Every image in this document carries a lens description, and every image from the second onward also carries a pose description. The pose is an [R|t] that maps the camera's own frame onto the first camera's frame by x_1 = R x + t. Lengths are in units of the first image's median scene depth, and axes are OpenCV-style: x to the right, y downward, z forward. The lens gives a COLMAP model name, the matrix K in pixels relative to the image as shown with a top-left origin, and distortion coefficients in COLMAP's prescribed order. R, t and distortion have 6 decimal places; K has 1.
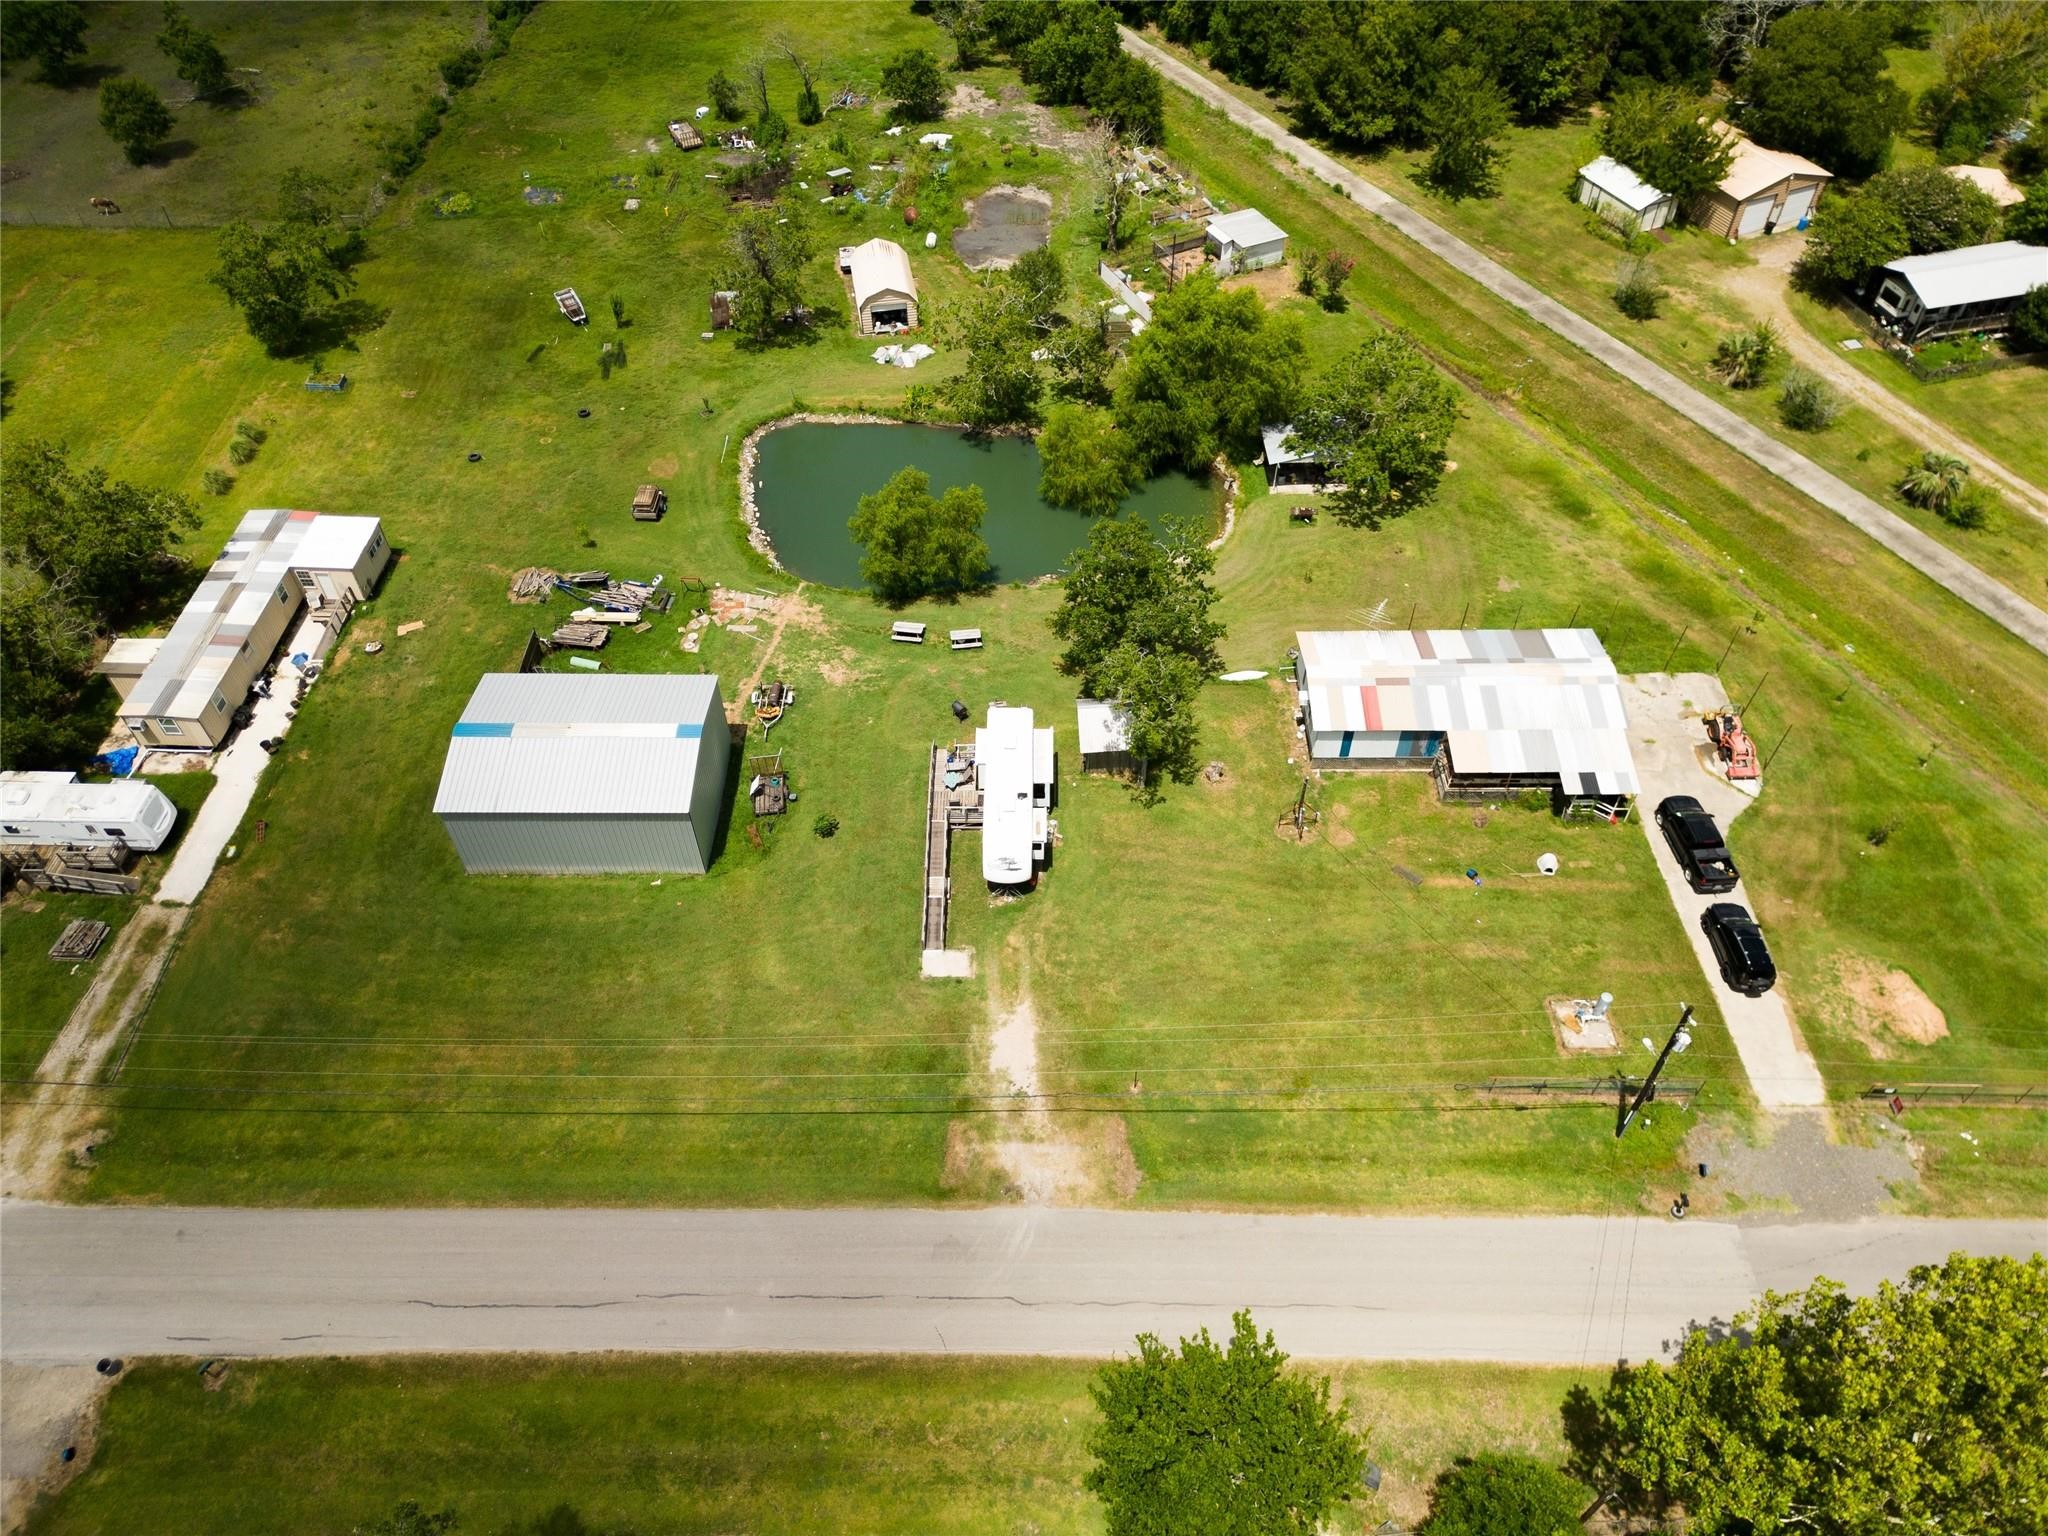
lens RADIAL K [[1441.4, 0, 1021.5], [0, 1441.4, 763.4], [0, 0, 1]] dist [0.060886, -0.051827]
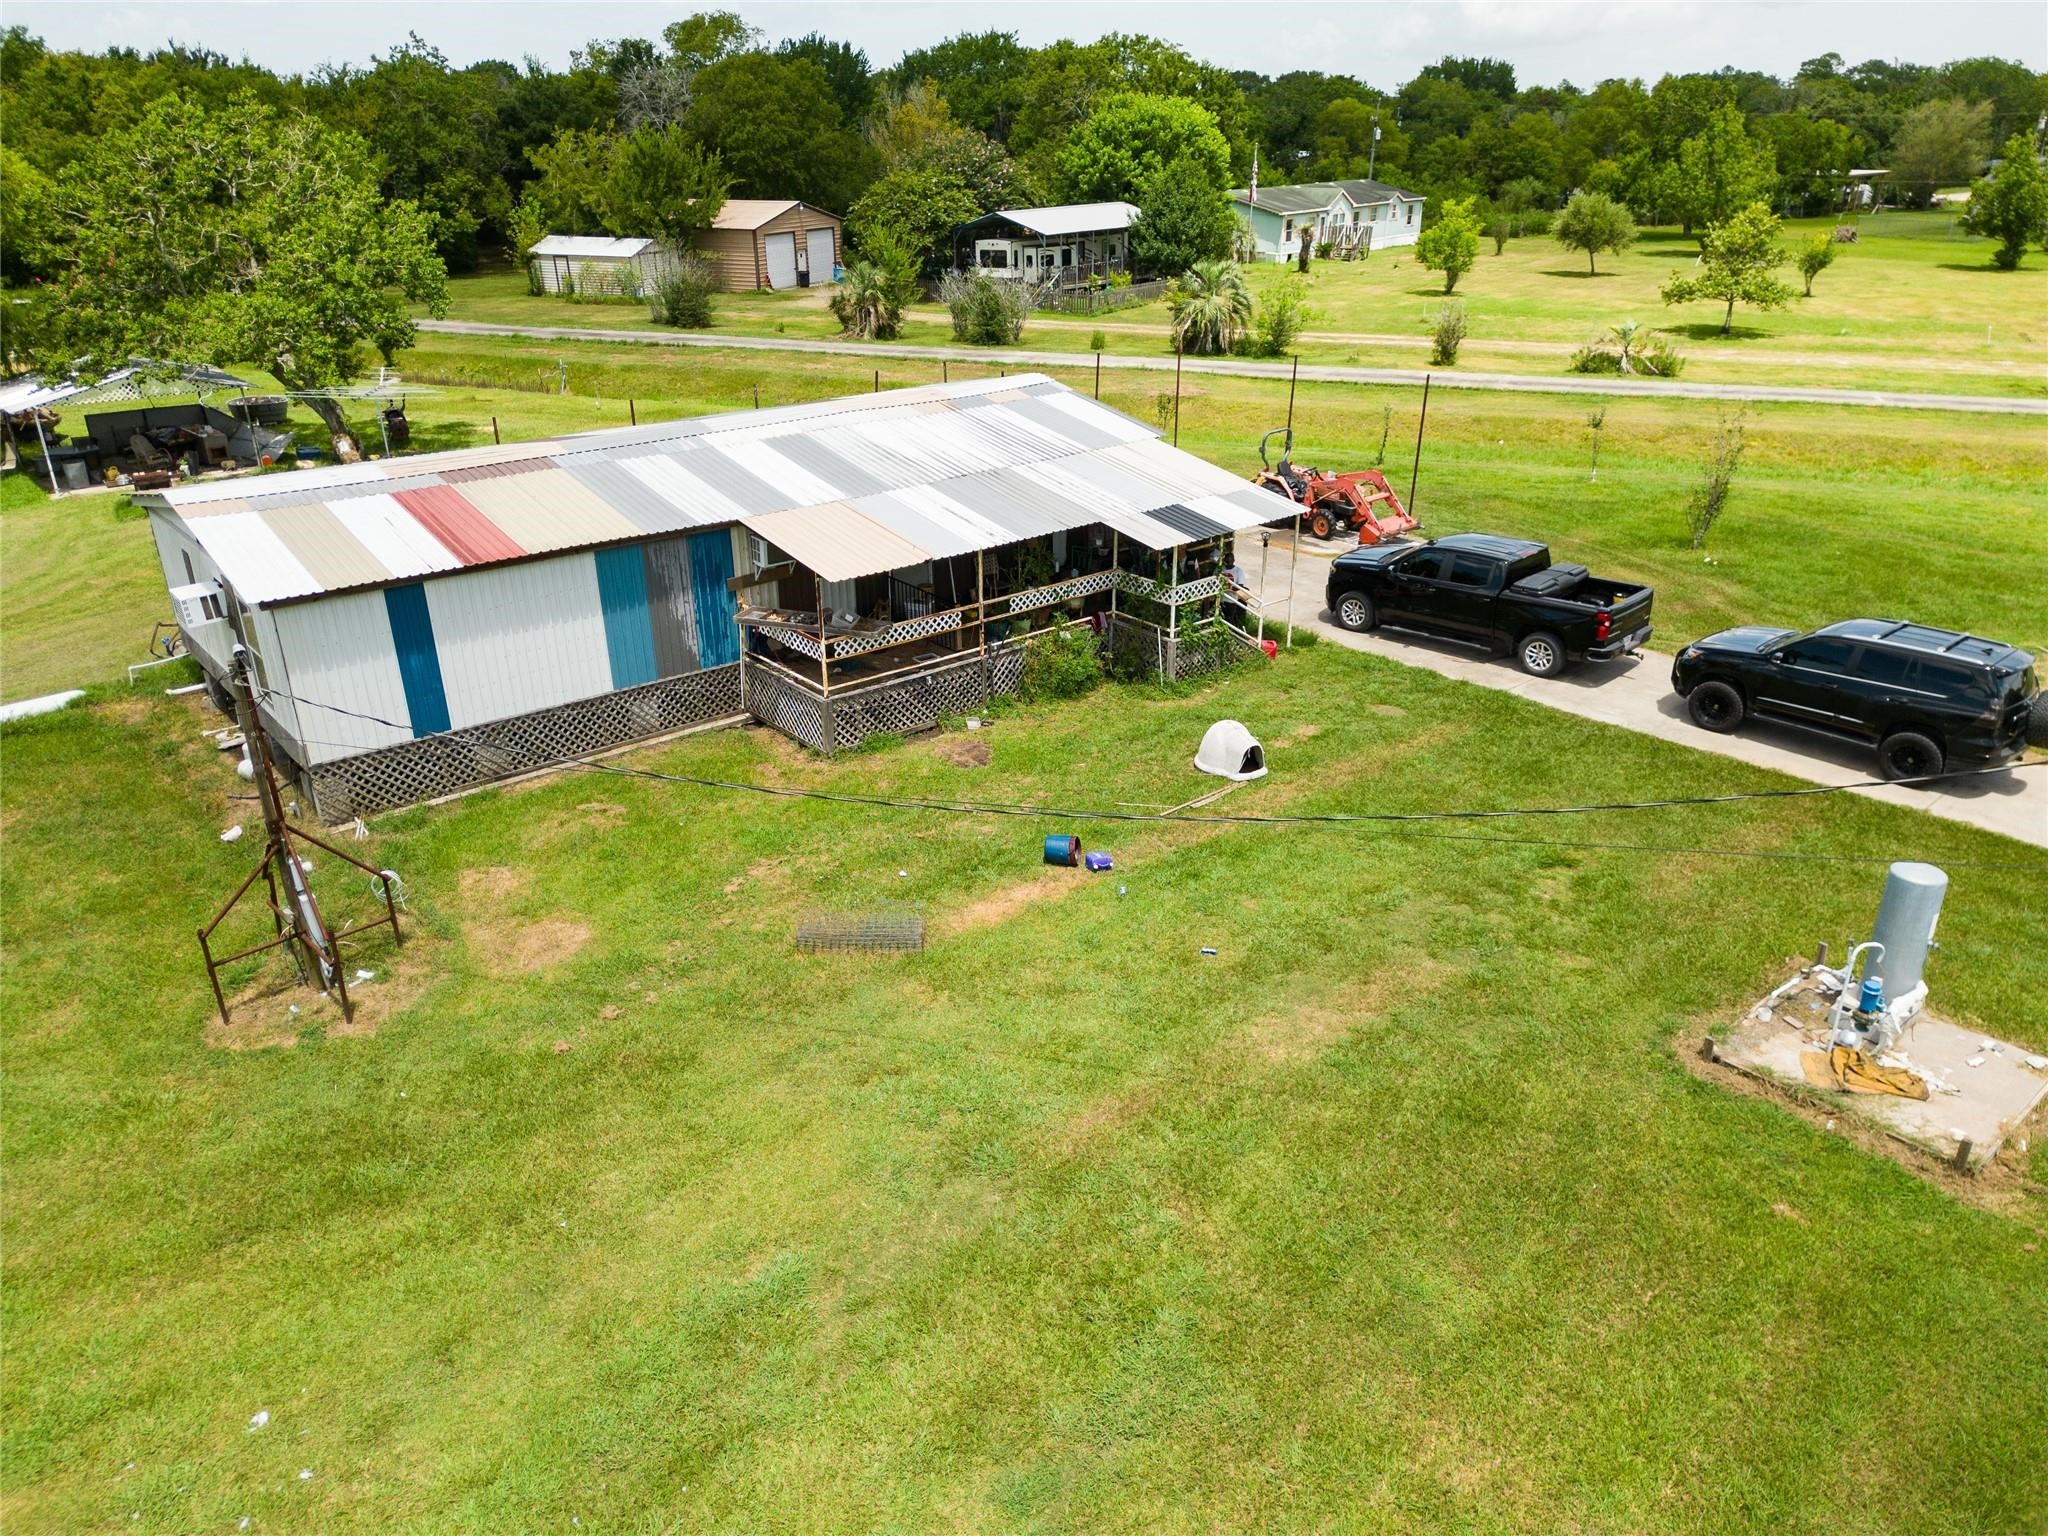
lens RADIAL K [[1441.4, 0, 1010.5], [0, 1441.4, 772.6], [0, 0, 1]] dist [0.060886, -0.051827]
pose [[0.770648, -0.264988, 0.579554, 0.147077], [0.477661, 0.842199, -0.250082, 0.116593], [-0.421831, 0.469556, 0.775613, 0.745007]]
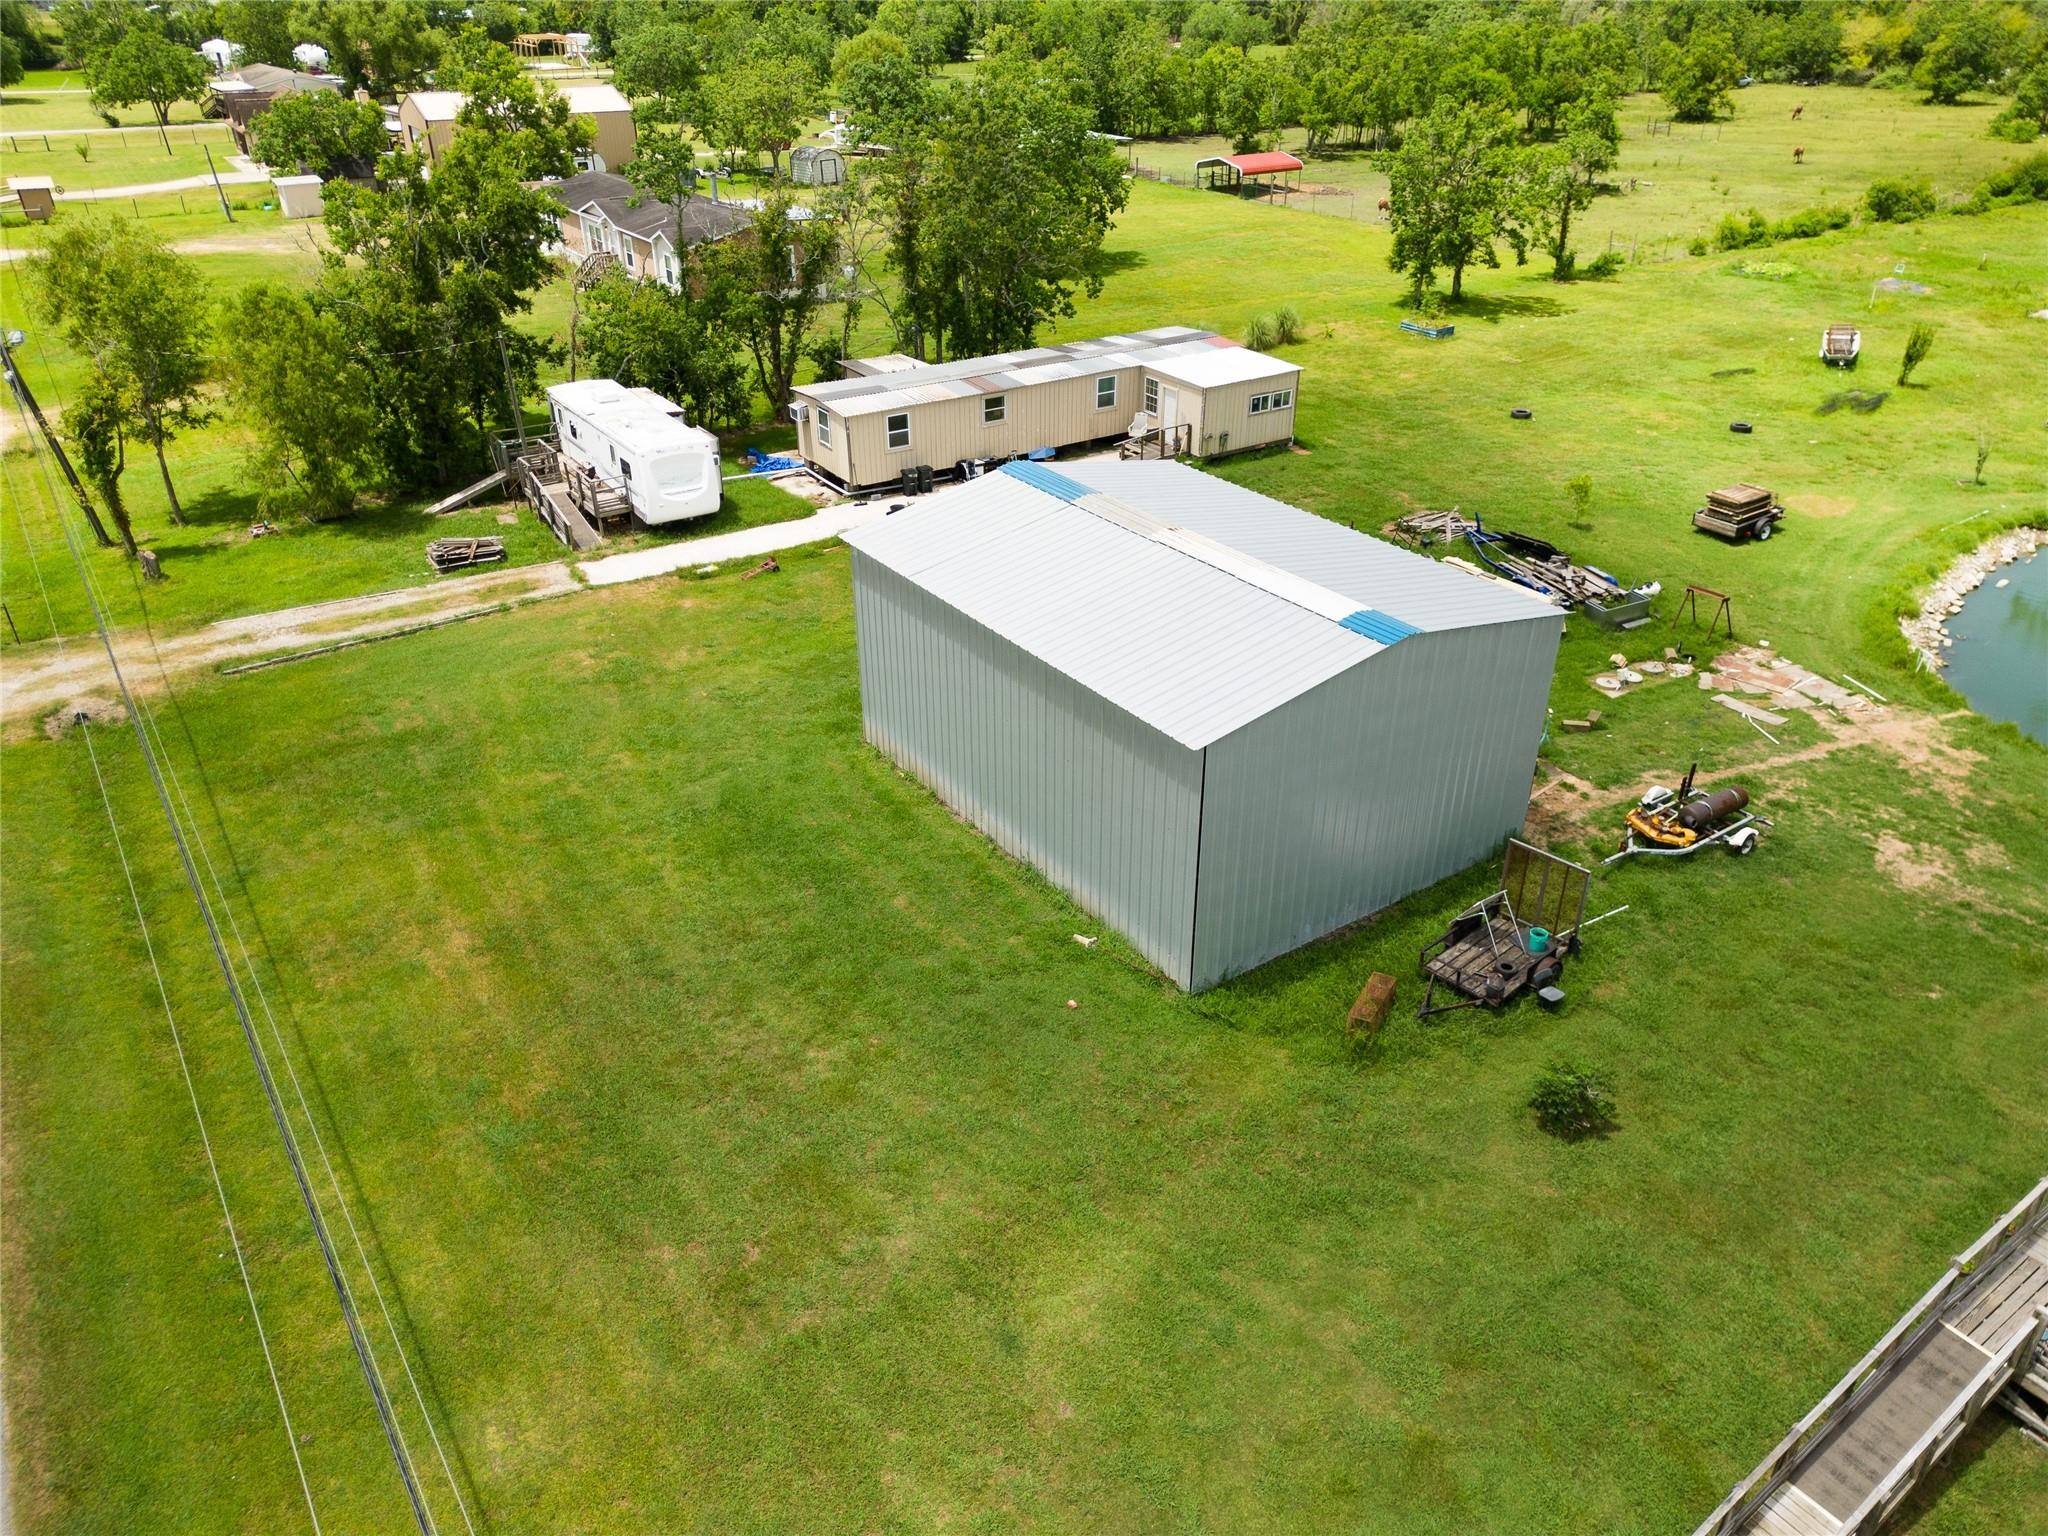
lens RADIAL K [[1441.4, 0, 1033.3], [0, 1441.4, 751.7], [0, 0, 1]] dist [0.060886, -0.051827]
pose [[0.579157, 0.390740, -0.715472, -0.010106], [-0.601799, 0.796959, -0.051899, 0.066523], [0.549923, 0.460628, 0.696712, 0.663298]]
